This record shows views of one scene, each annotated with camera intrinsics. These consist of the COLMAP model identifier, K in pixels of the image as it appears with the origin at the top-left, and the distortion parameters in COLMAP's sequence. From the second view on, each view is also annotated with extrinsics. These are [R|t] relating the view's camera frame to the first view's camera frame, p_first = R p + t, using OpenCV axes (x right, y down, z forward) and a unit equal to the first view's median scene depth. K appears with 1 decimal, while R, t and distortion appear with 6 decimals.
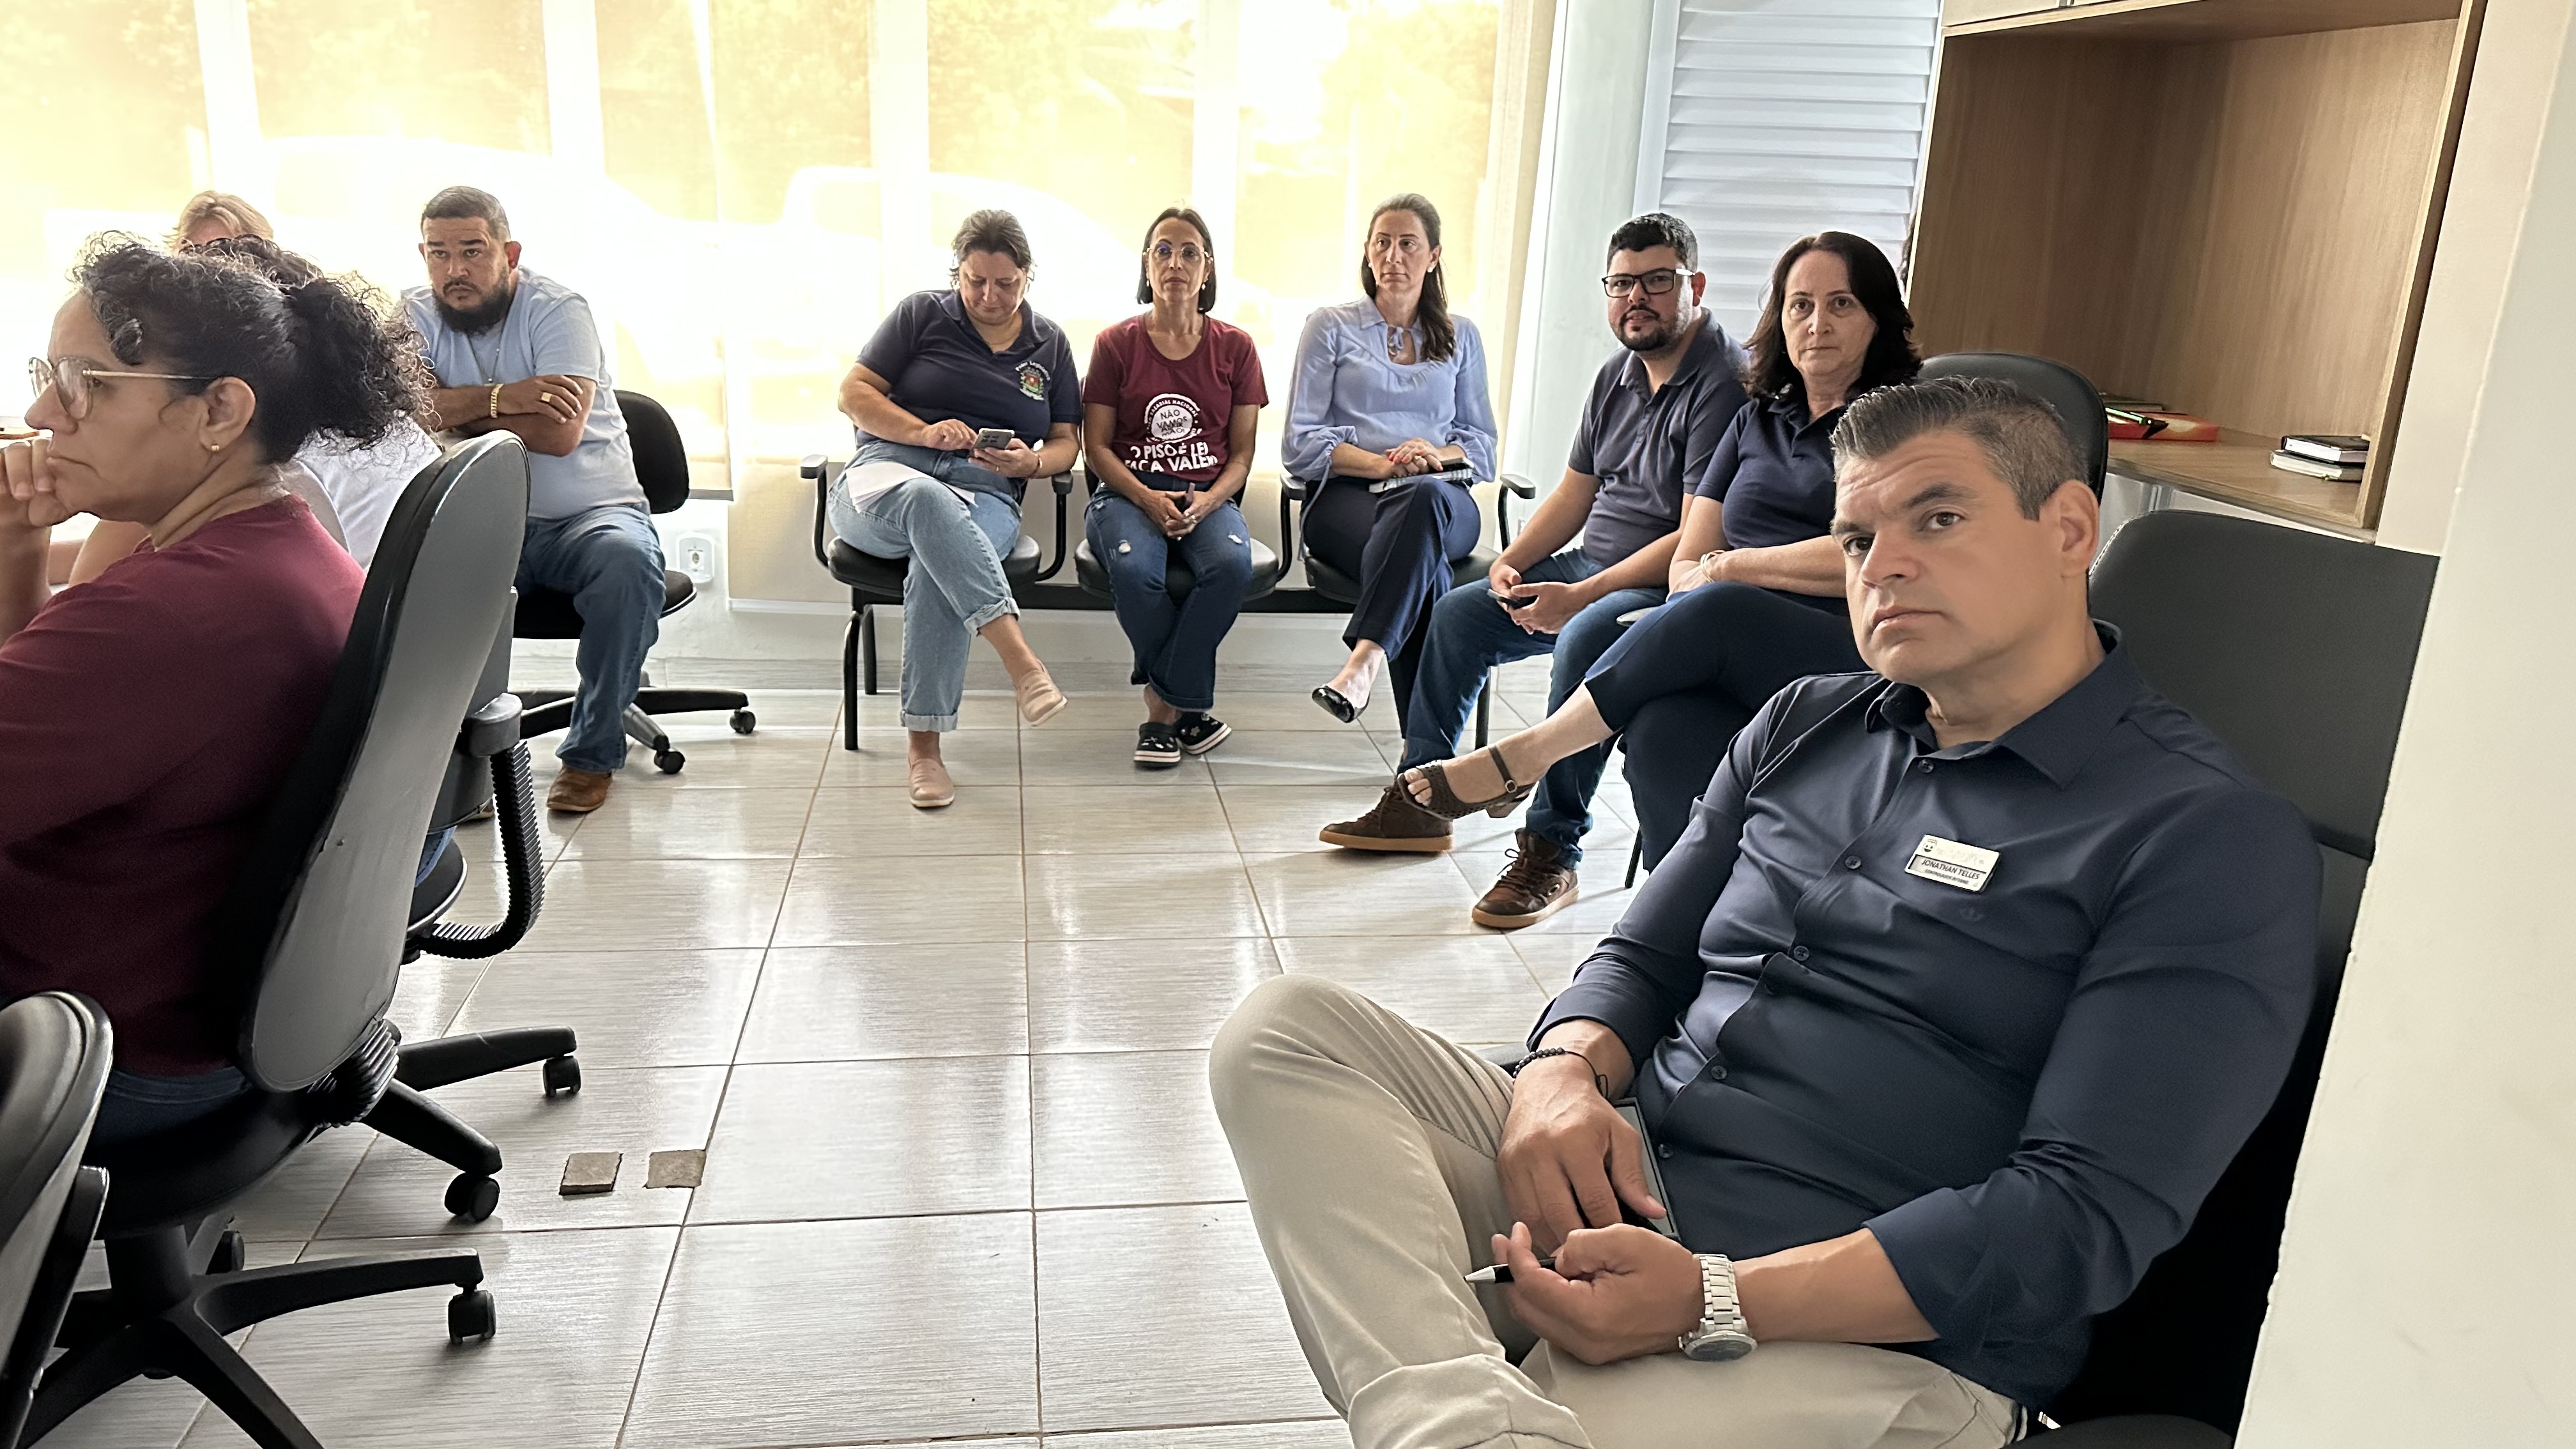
lens RADIAL K [[1743.4, 0, 1288.0], [0, 1743.4, 724.5], [0, 0, 1]] dist [-0.000993, -0.000225]
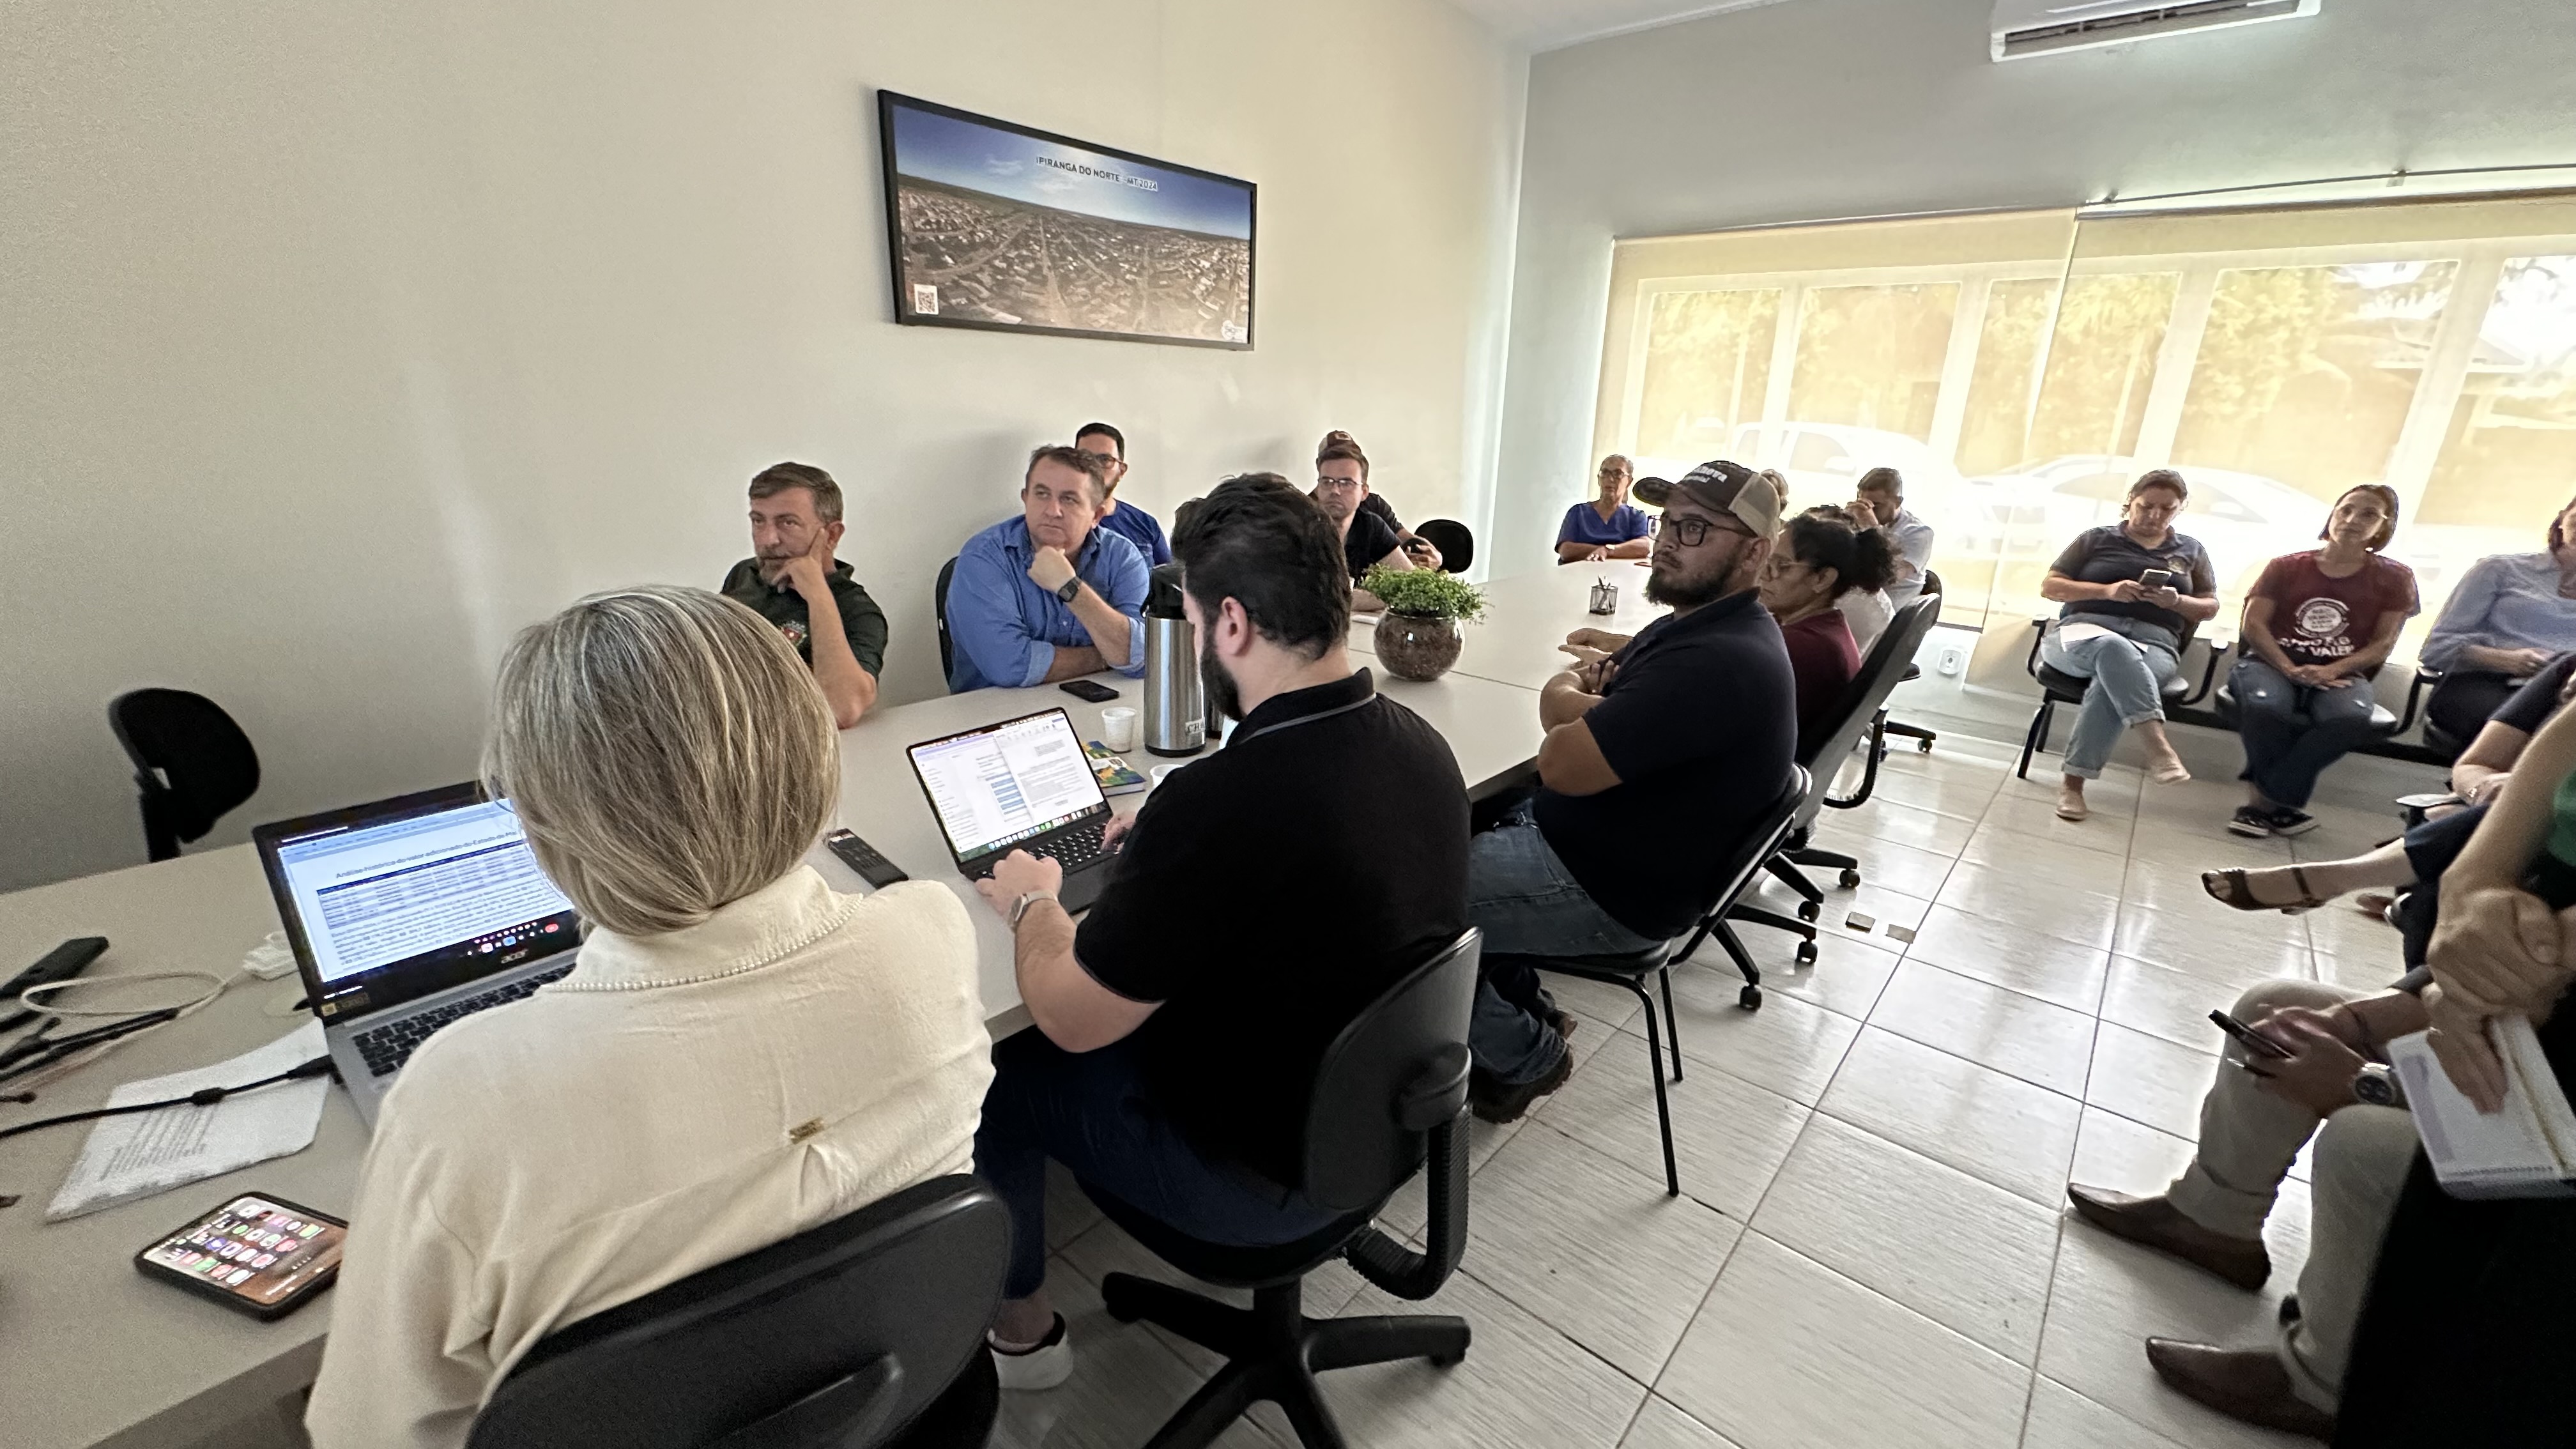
lens RADIAL K [[1024.1, 0, 1288.0], [0, 1024.1, 724.5], [0, 0, 1]] dist [-0.000208, 0.000111]
pose [[0.647275, 0.199221, -0.735763, 0.025422], [-0.209530, 0.974561, 0.079550, 0.035672], [0.732893, 0.102674, 0.672551, -0.268367]]
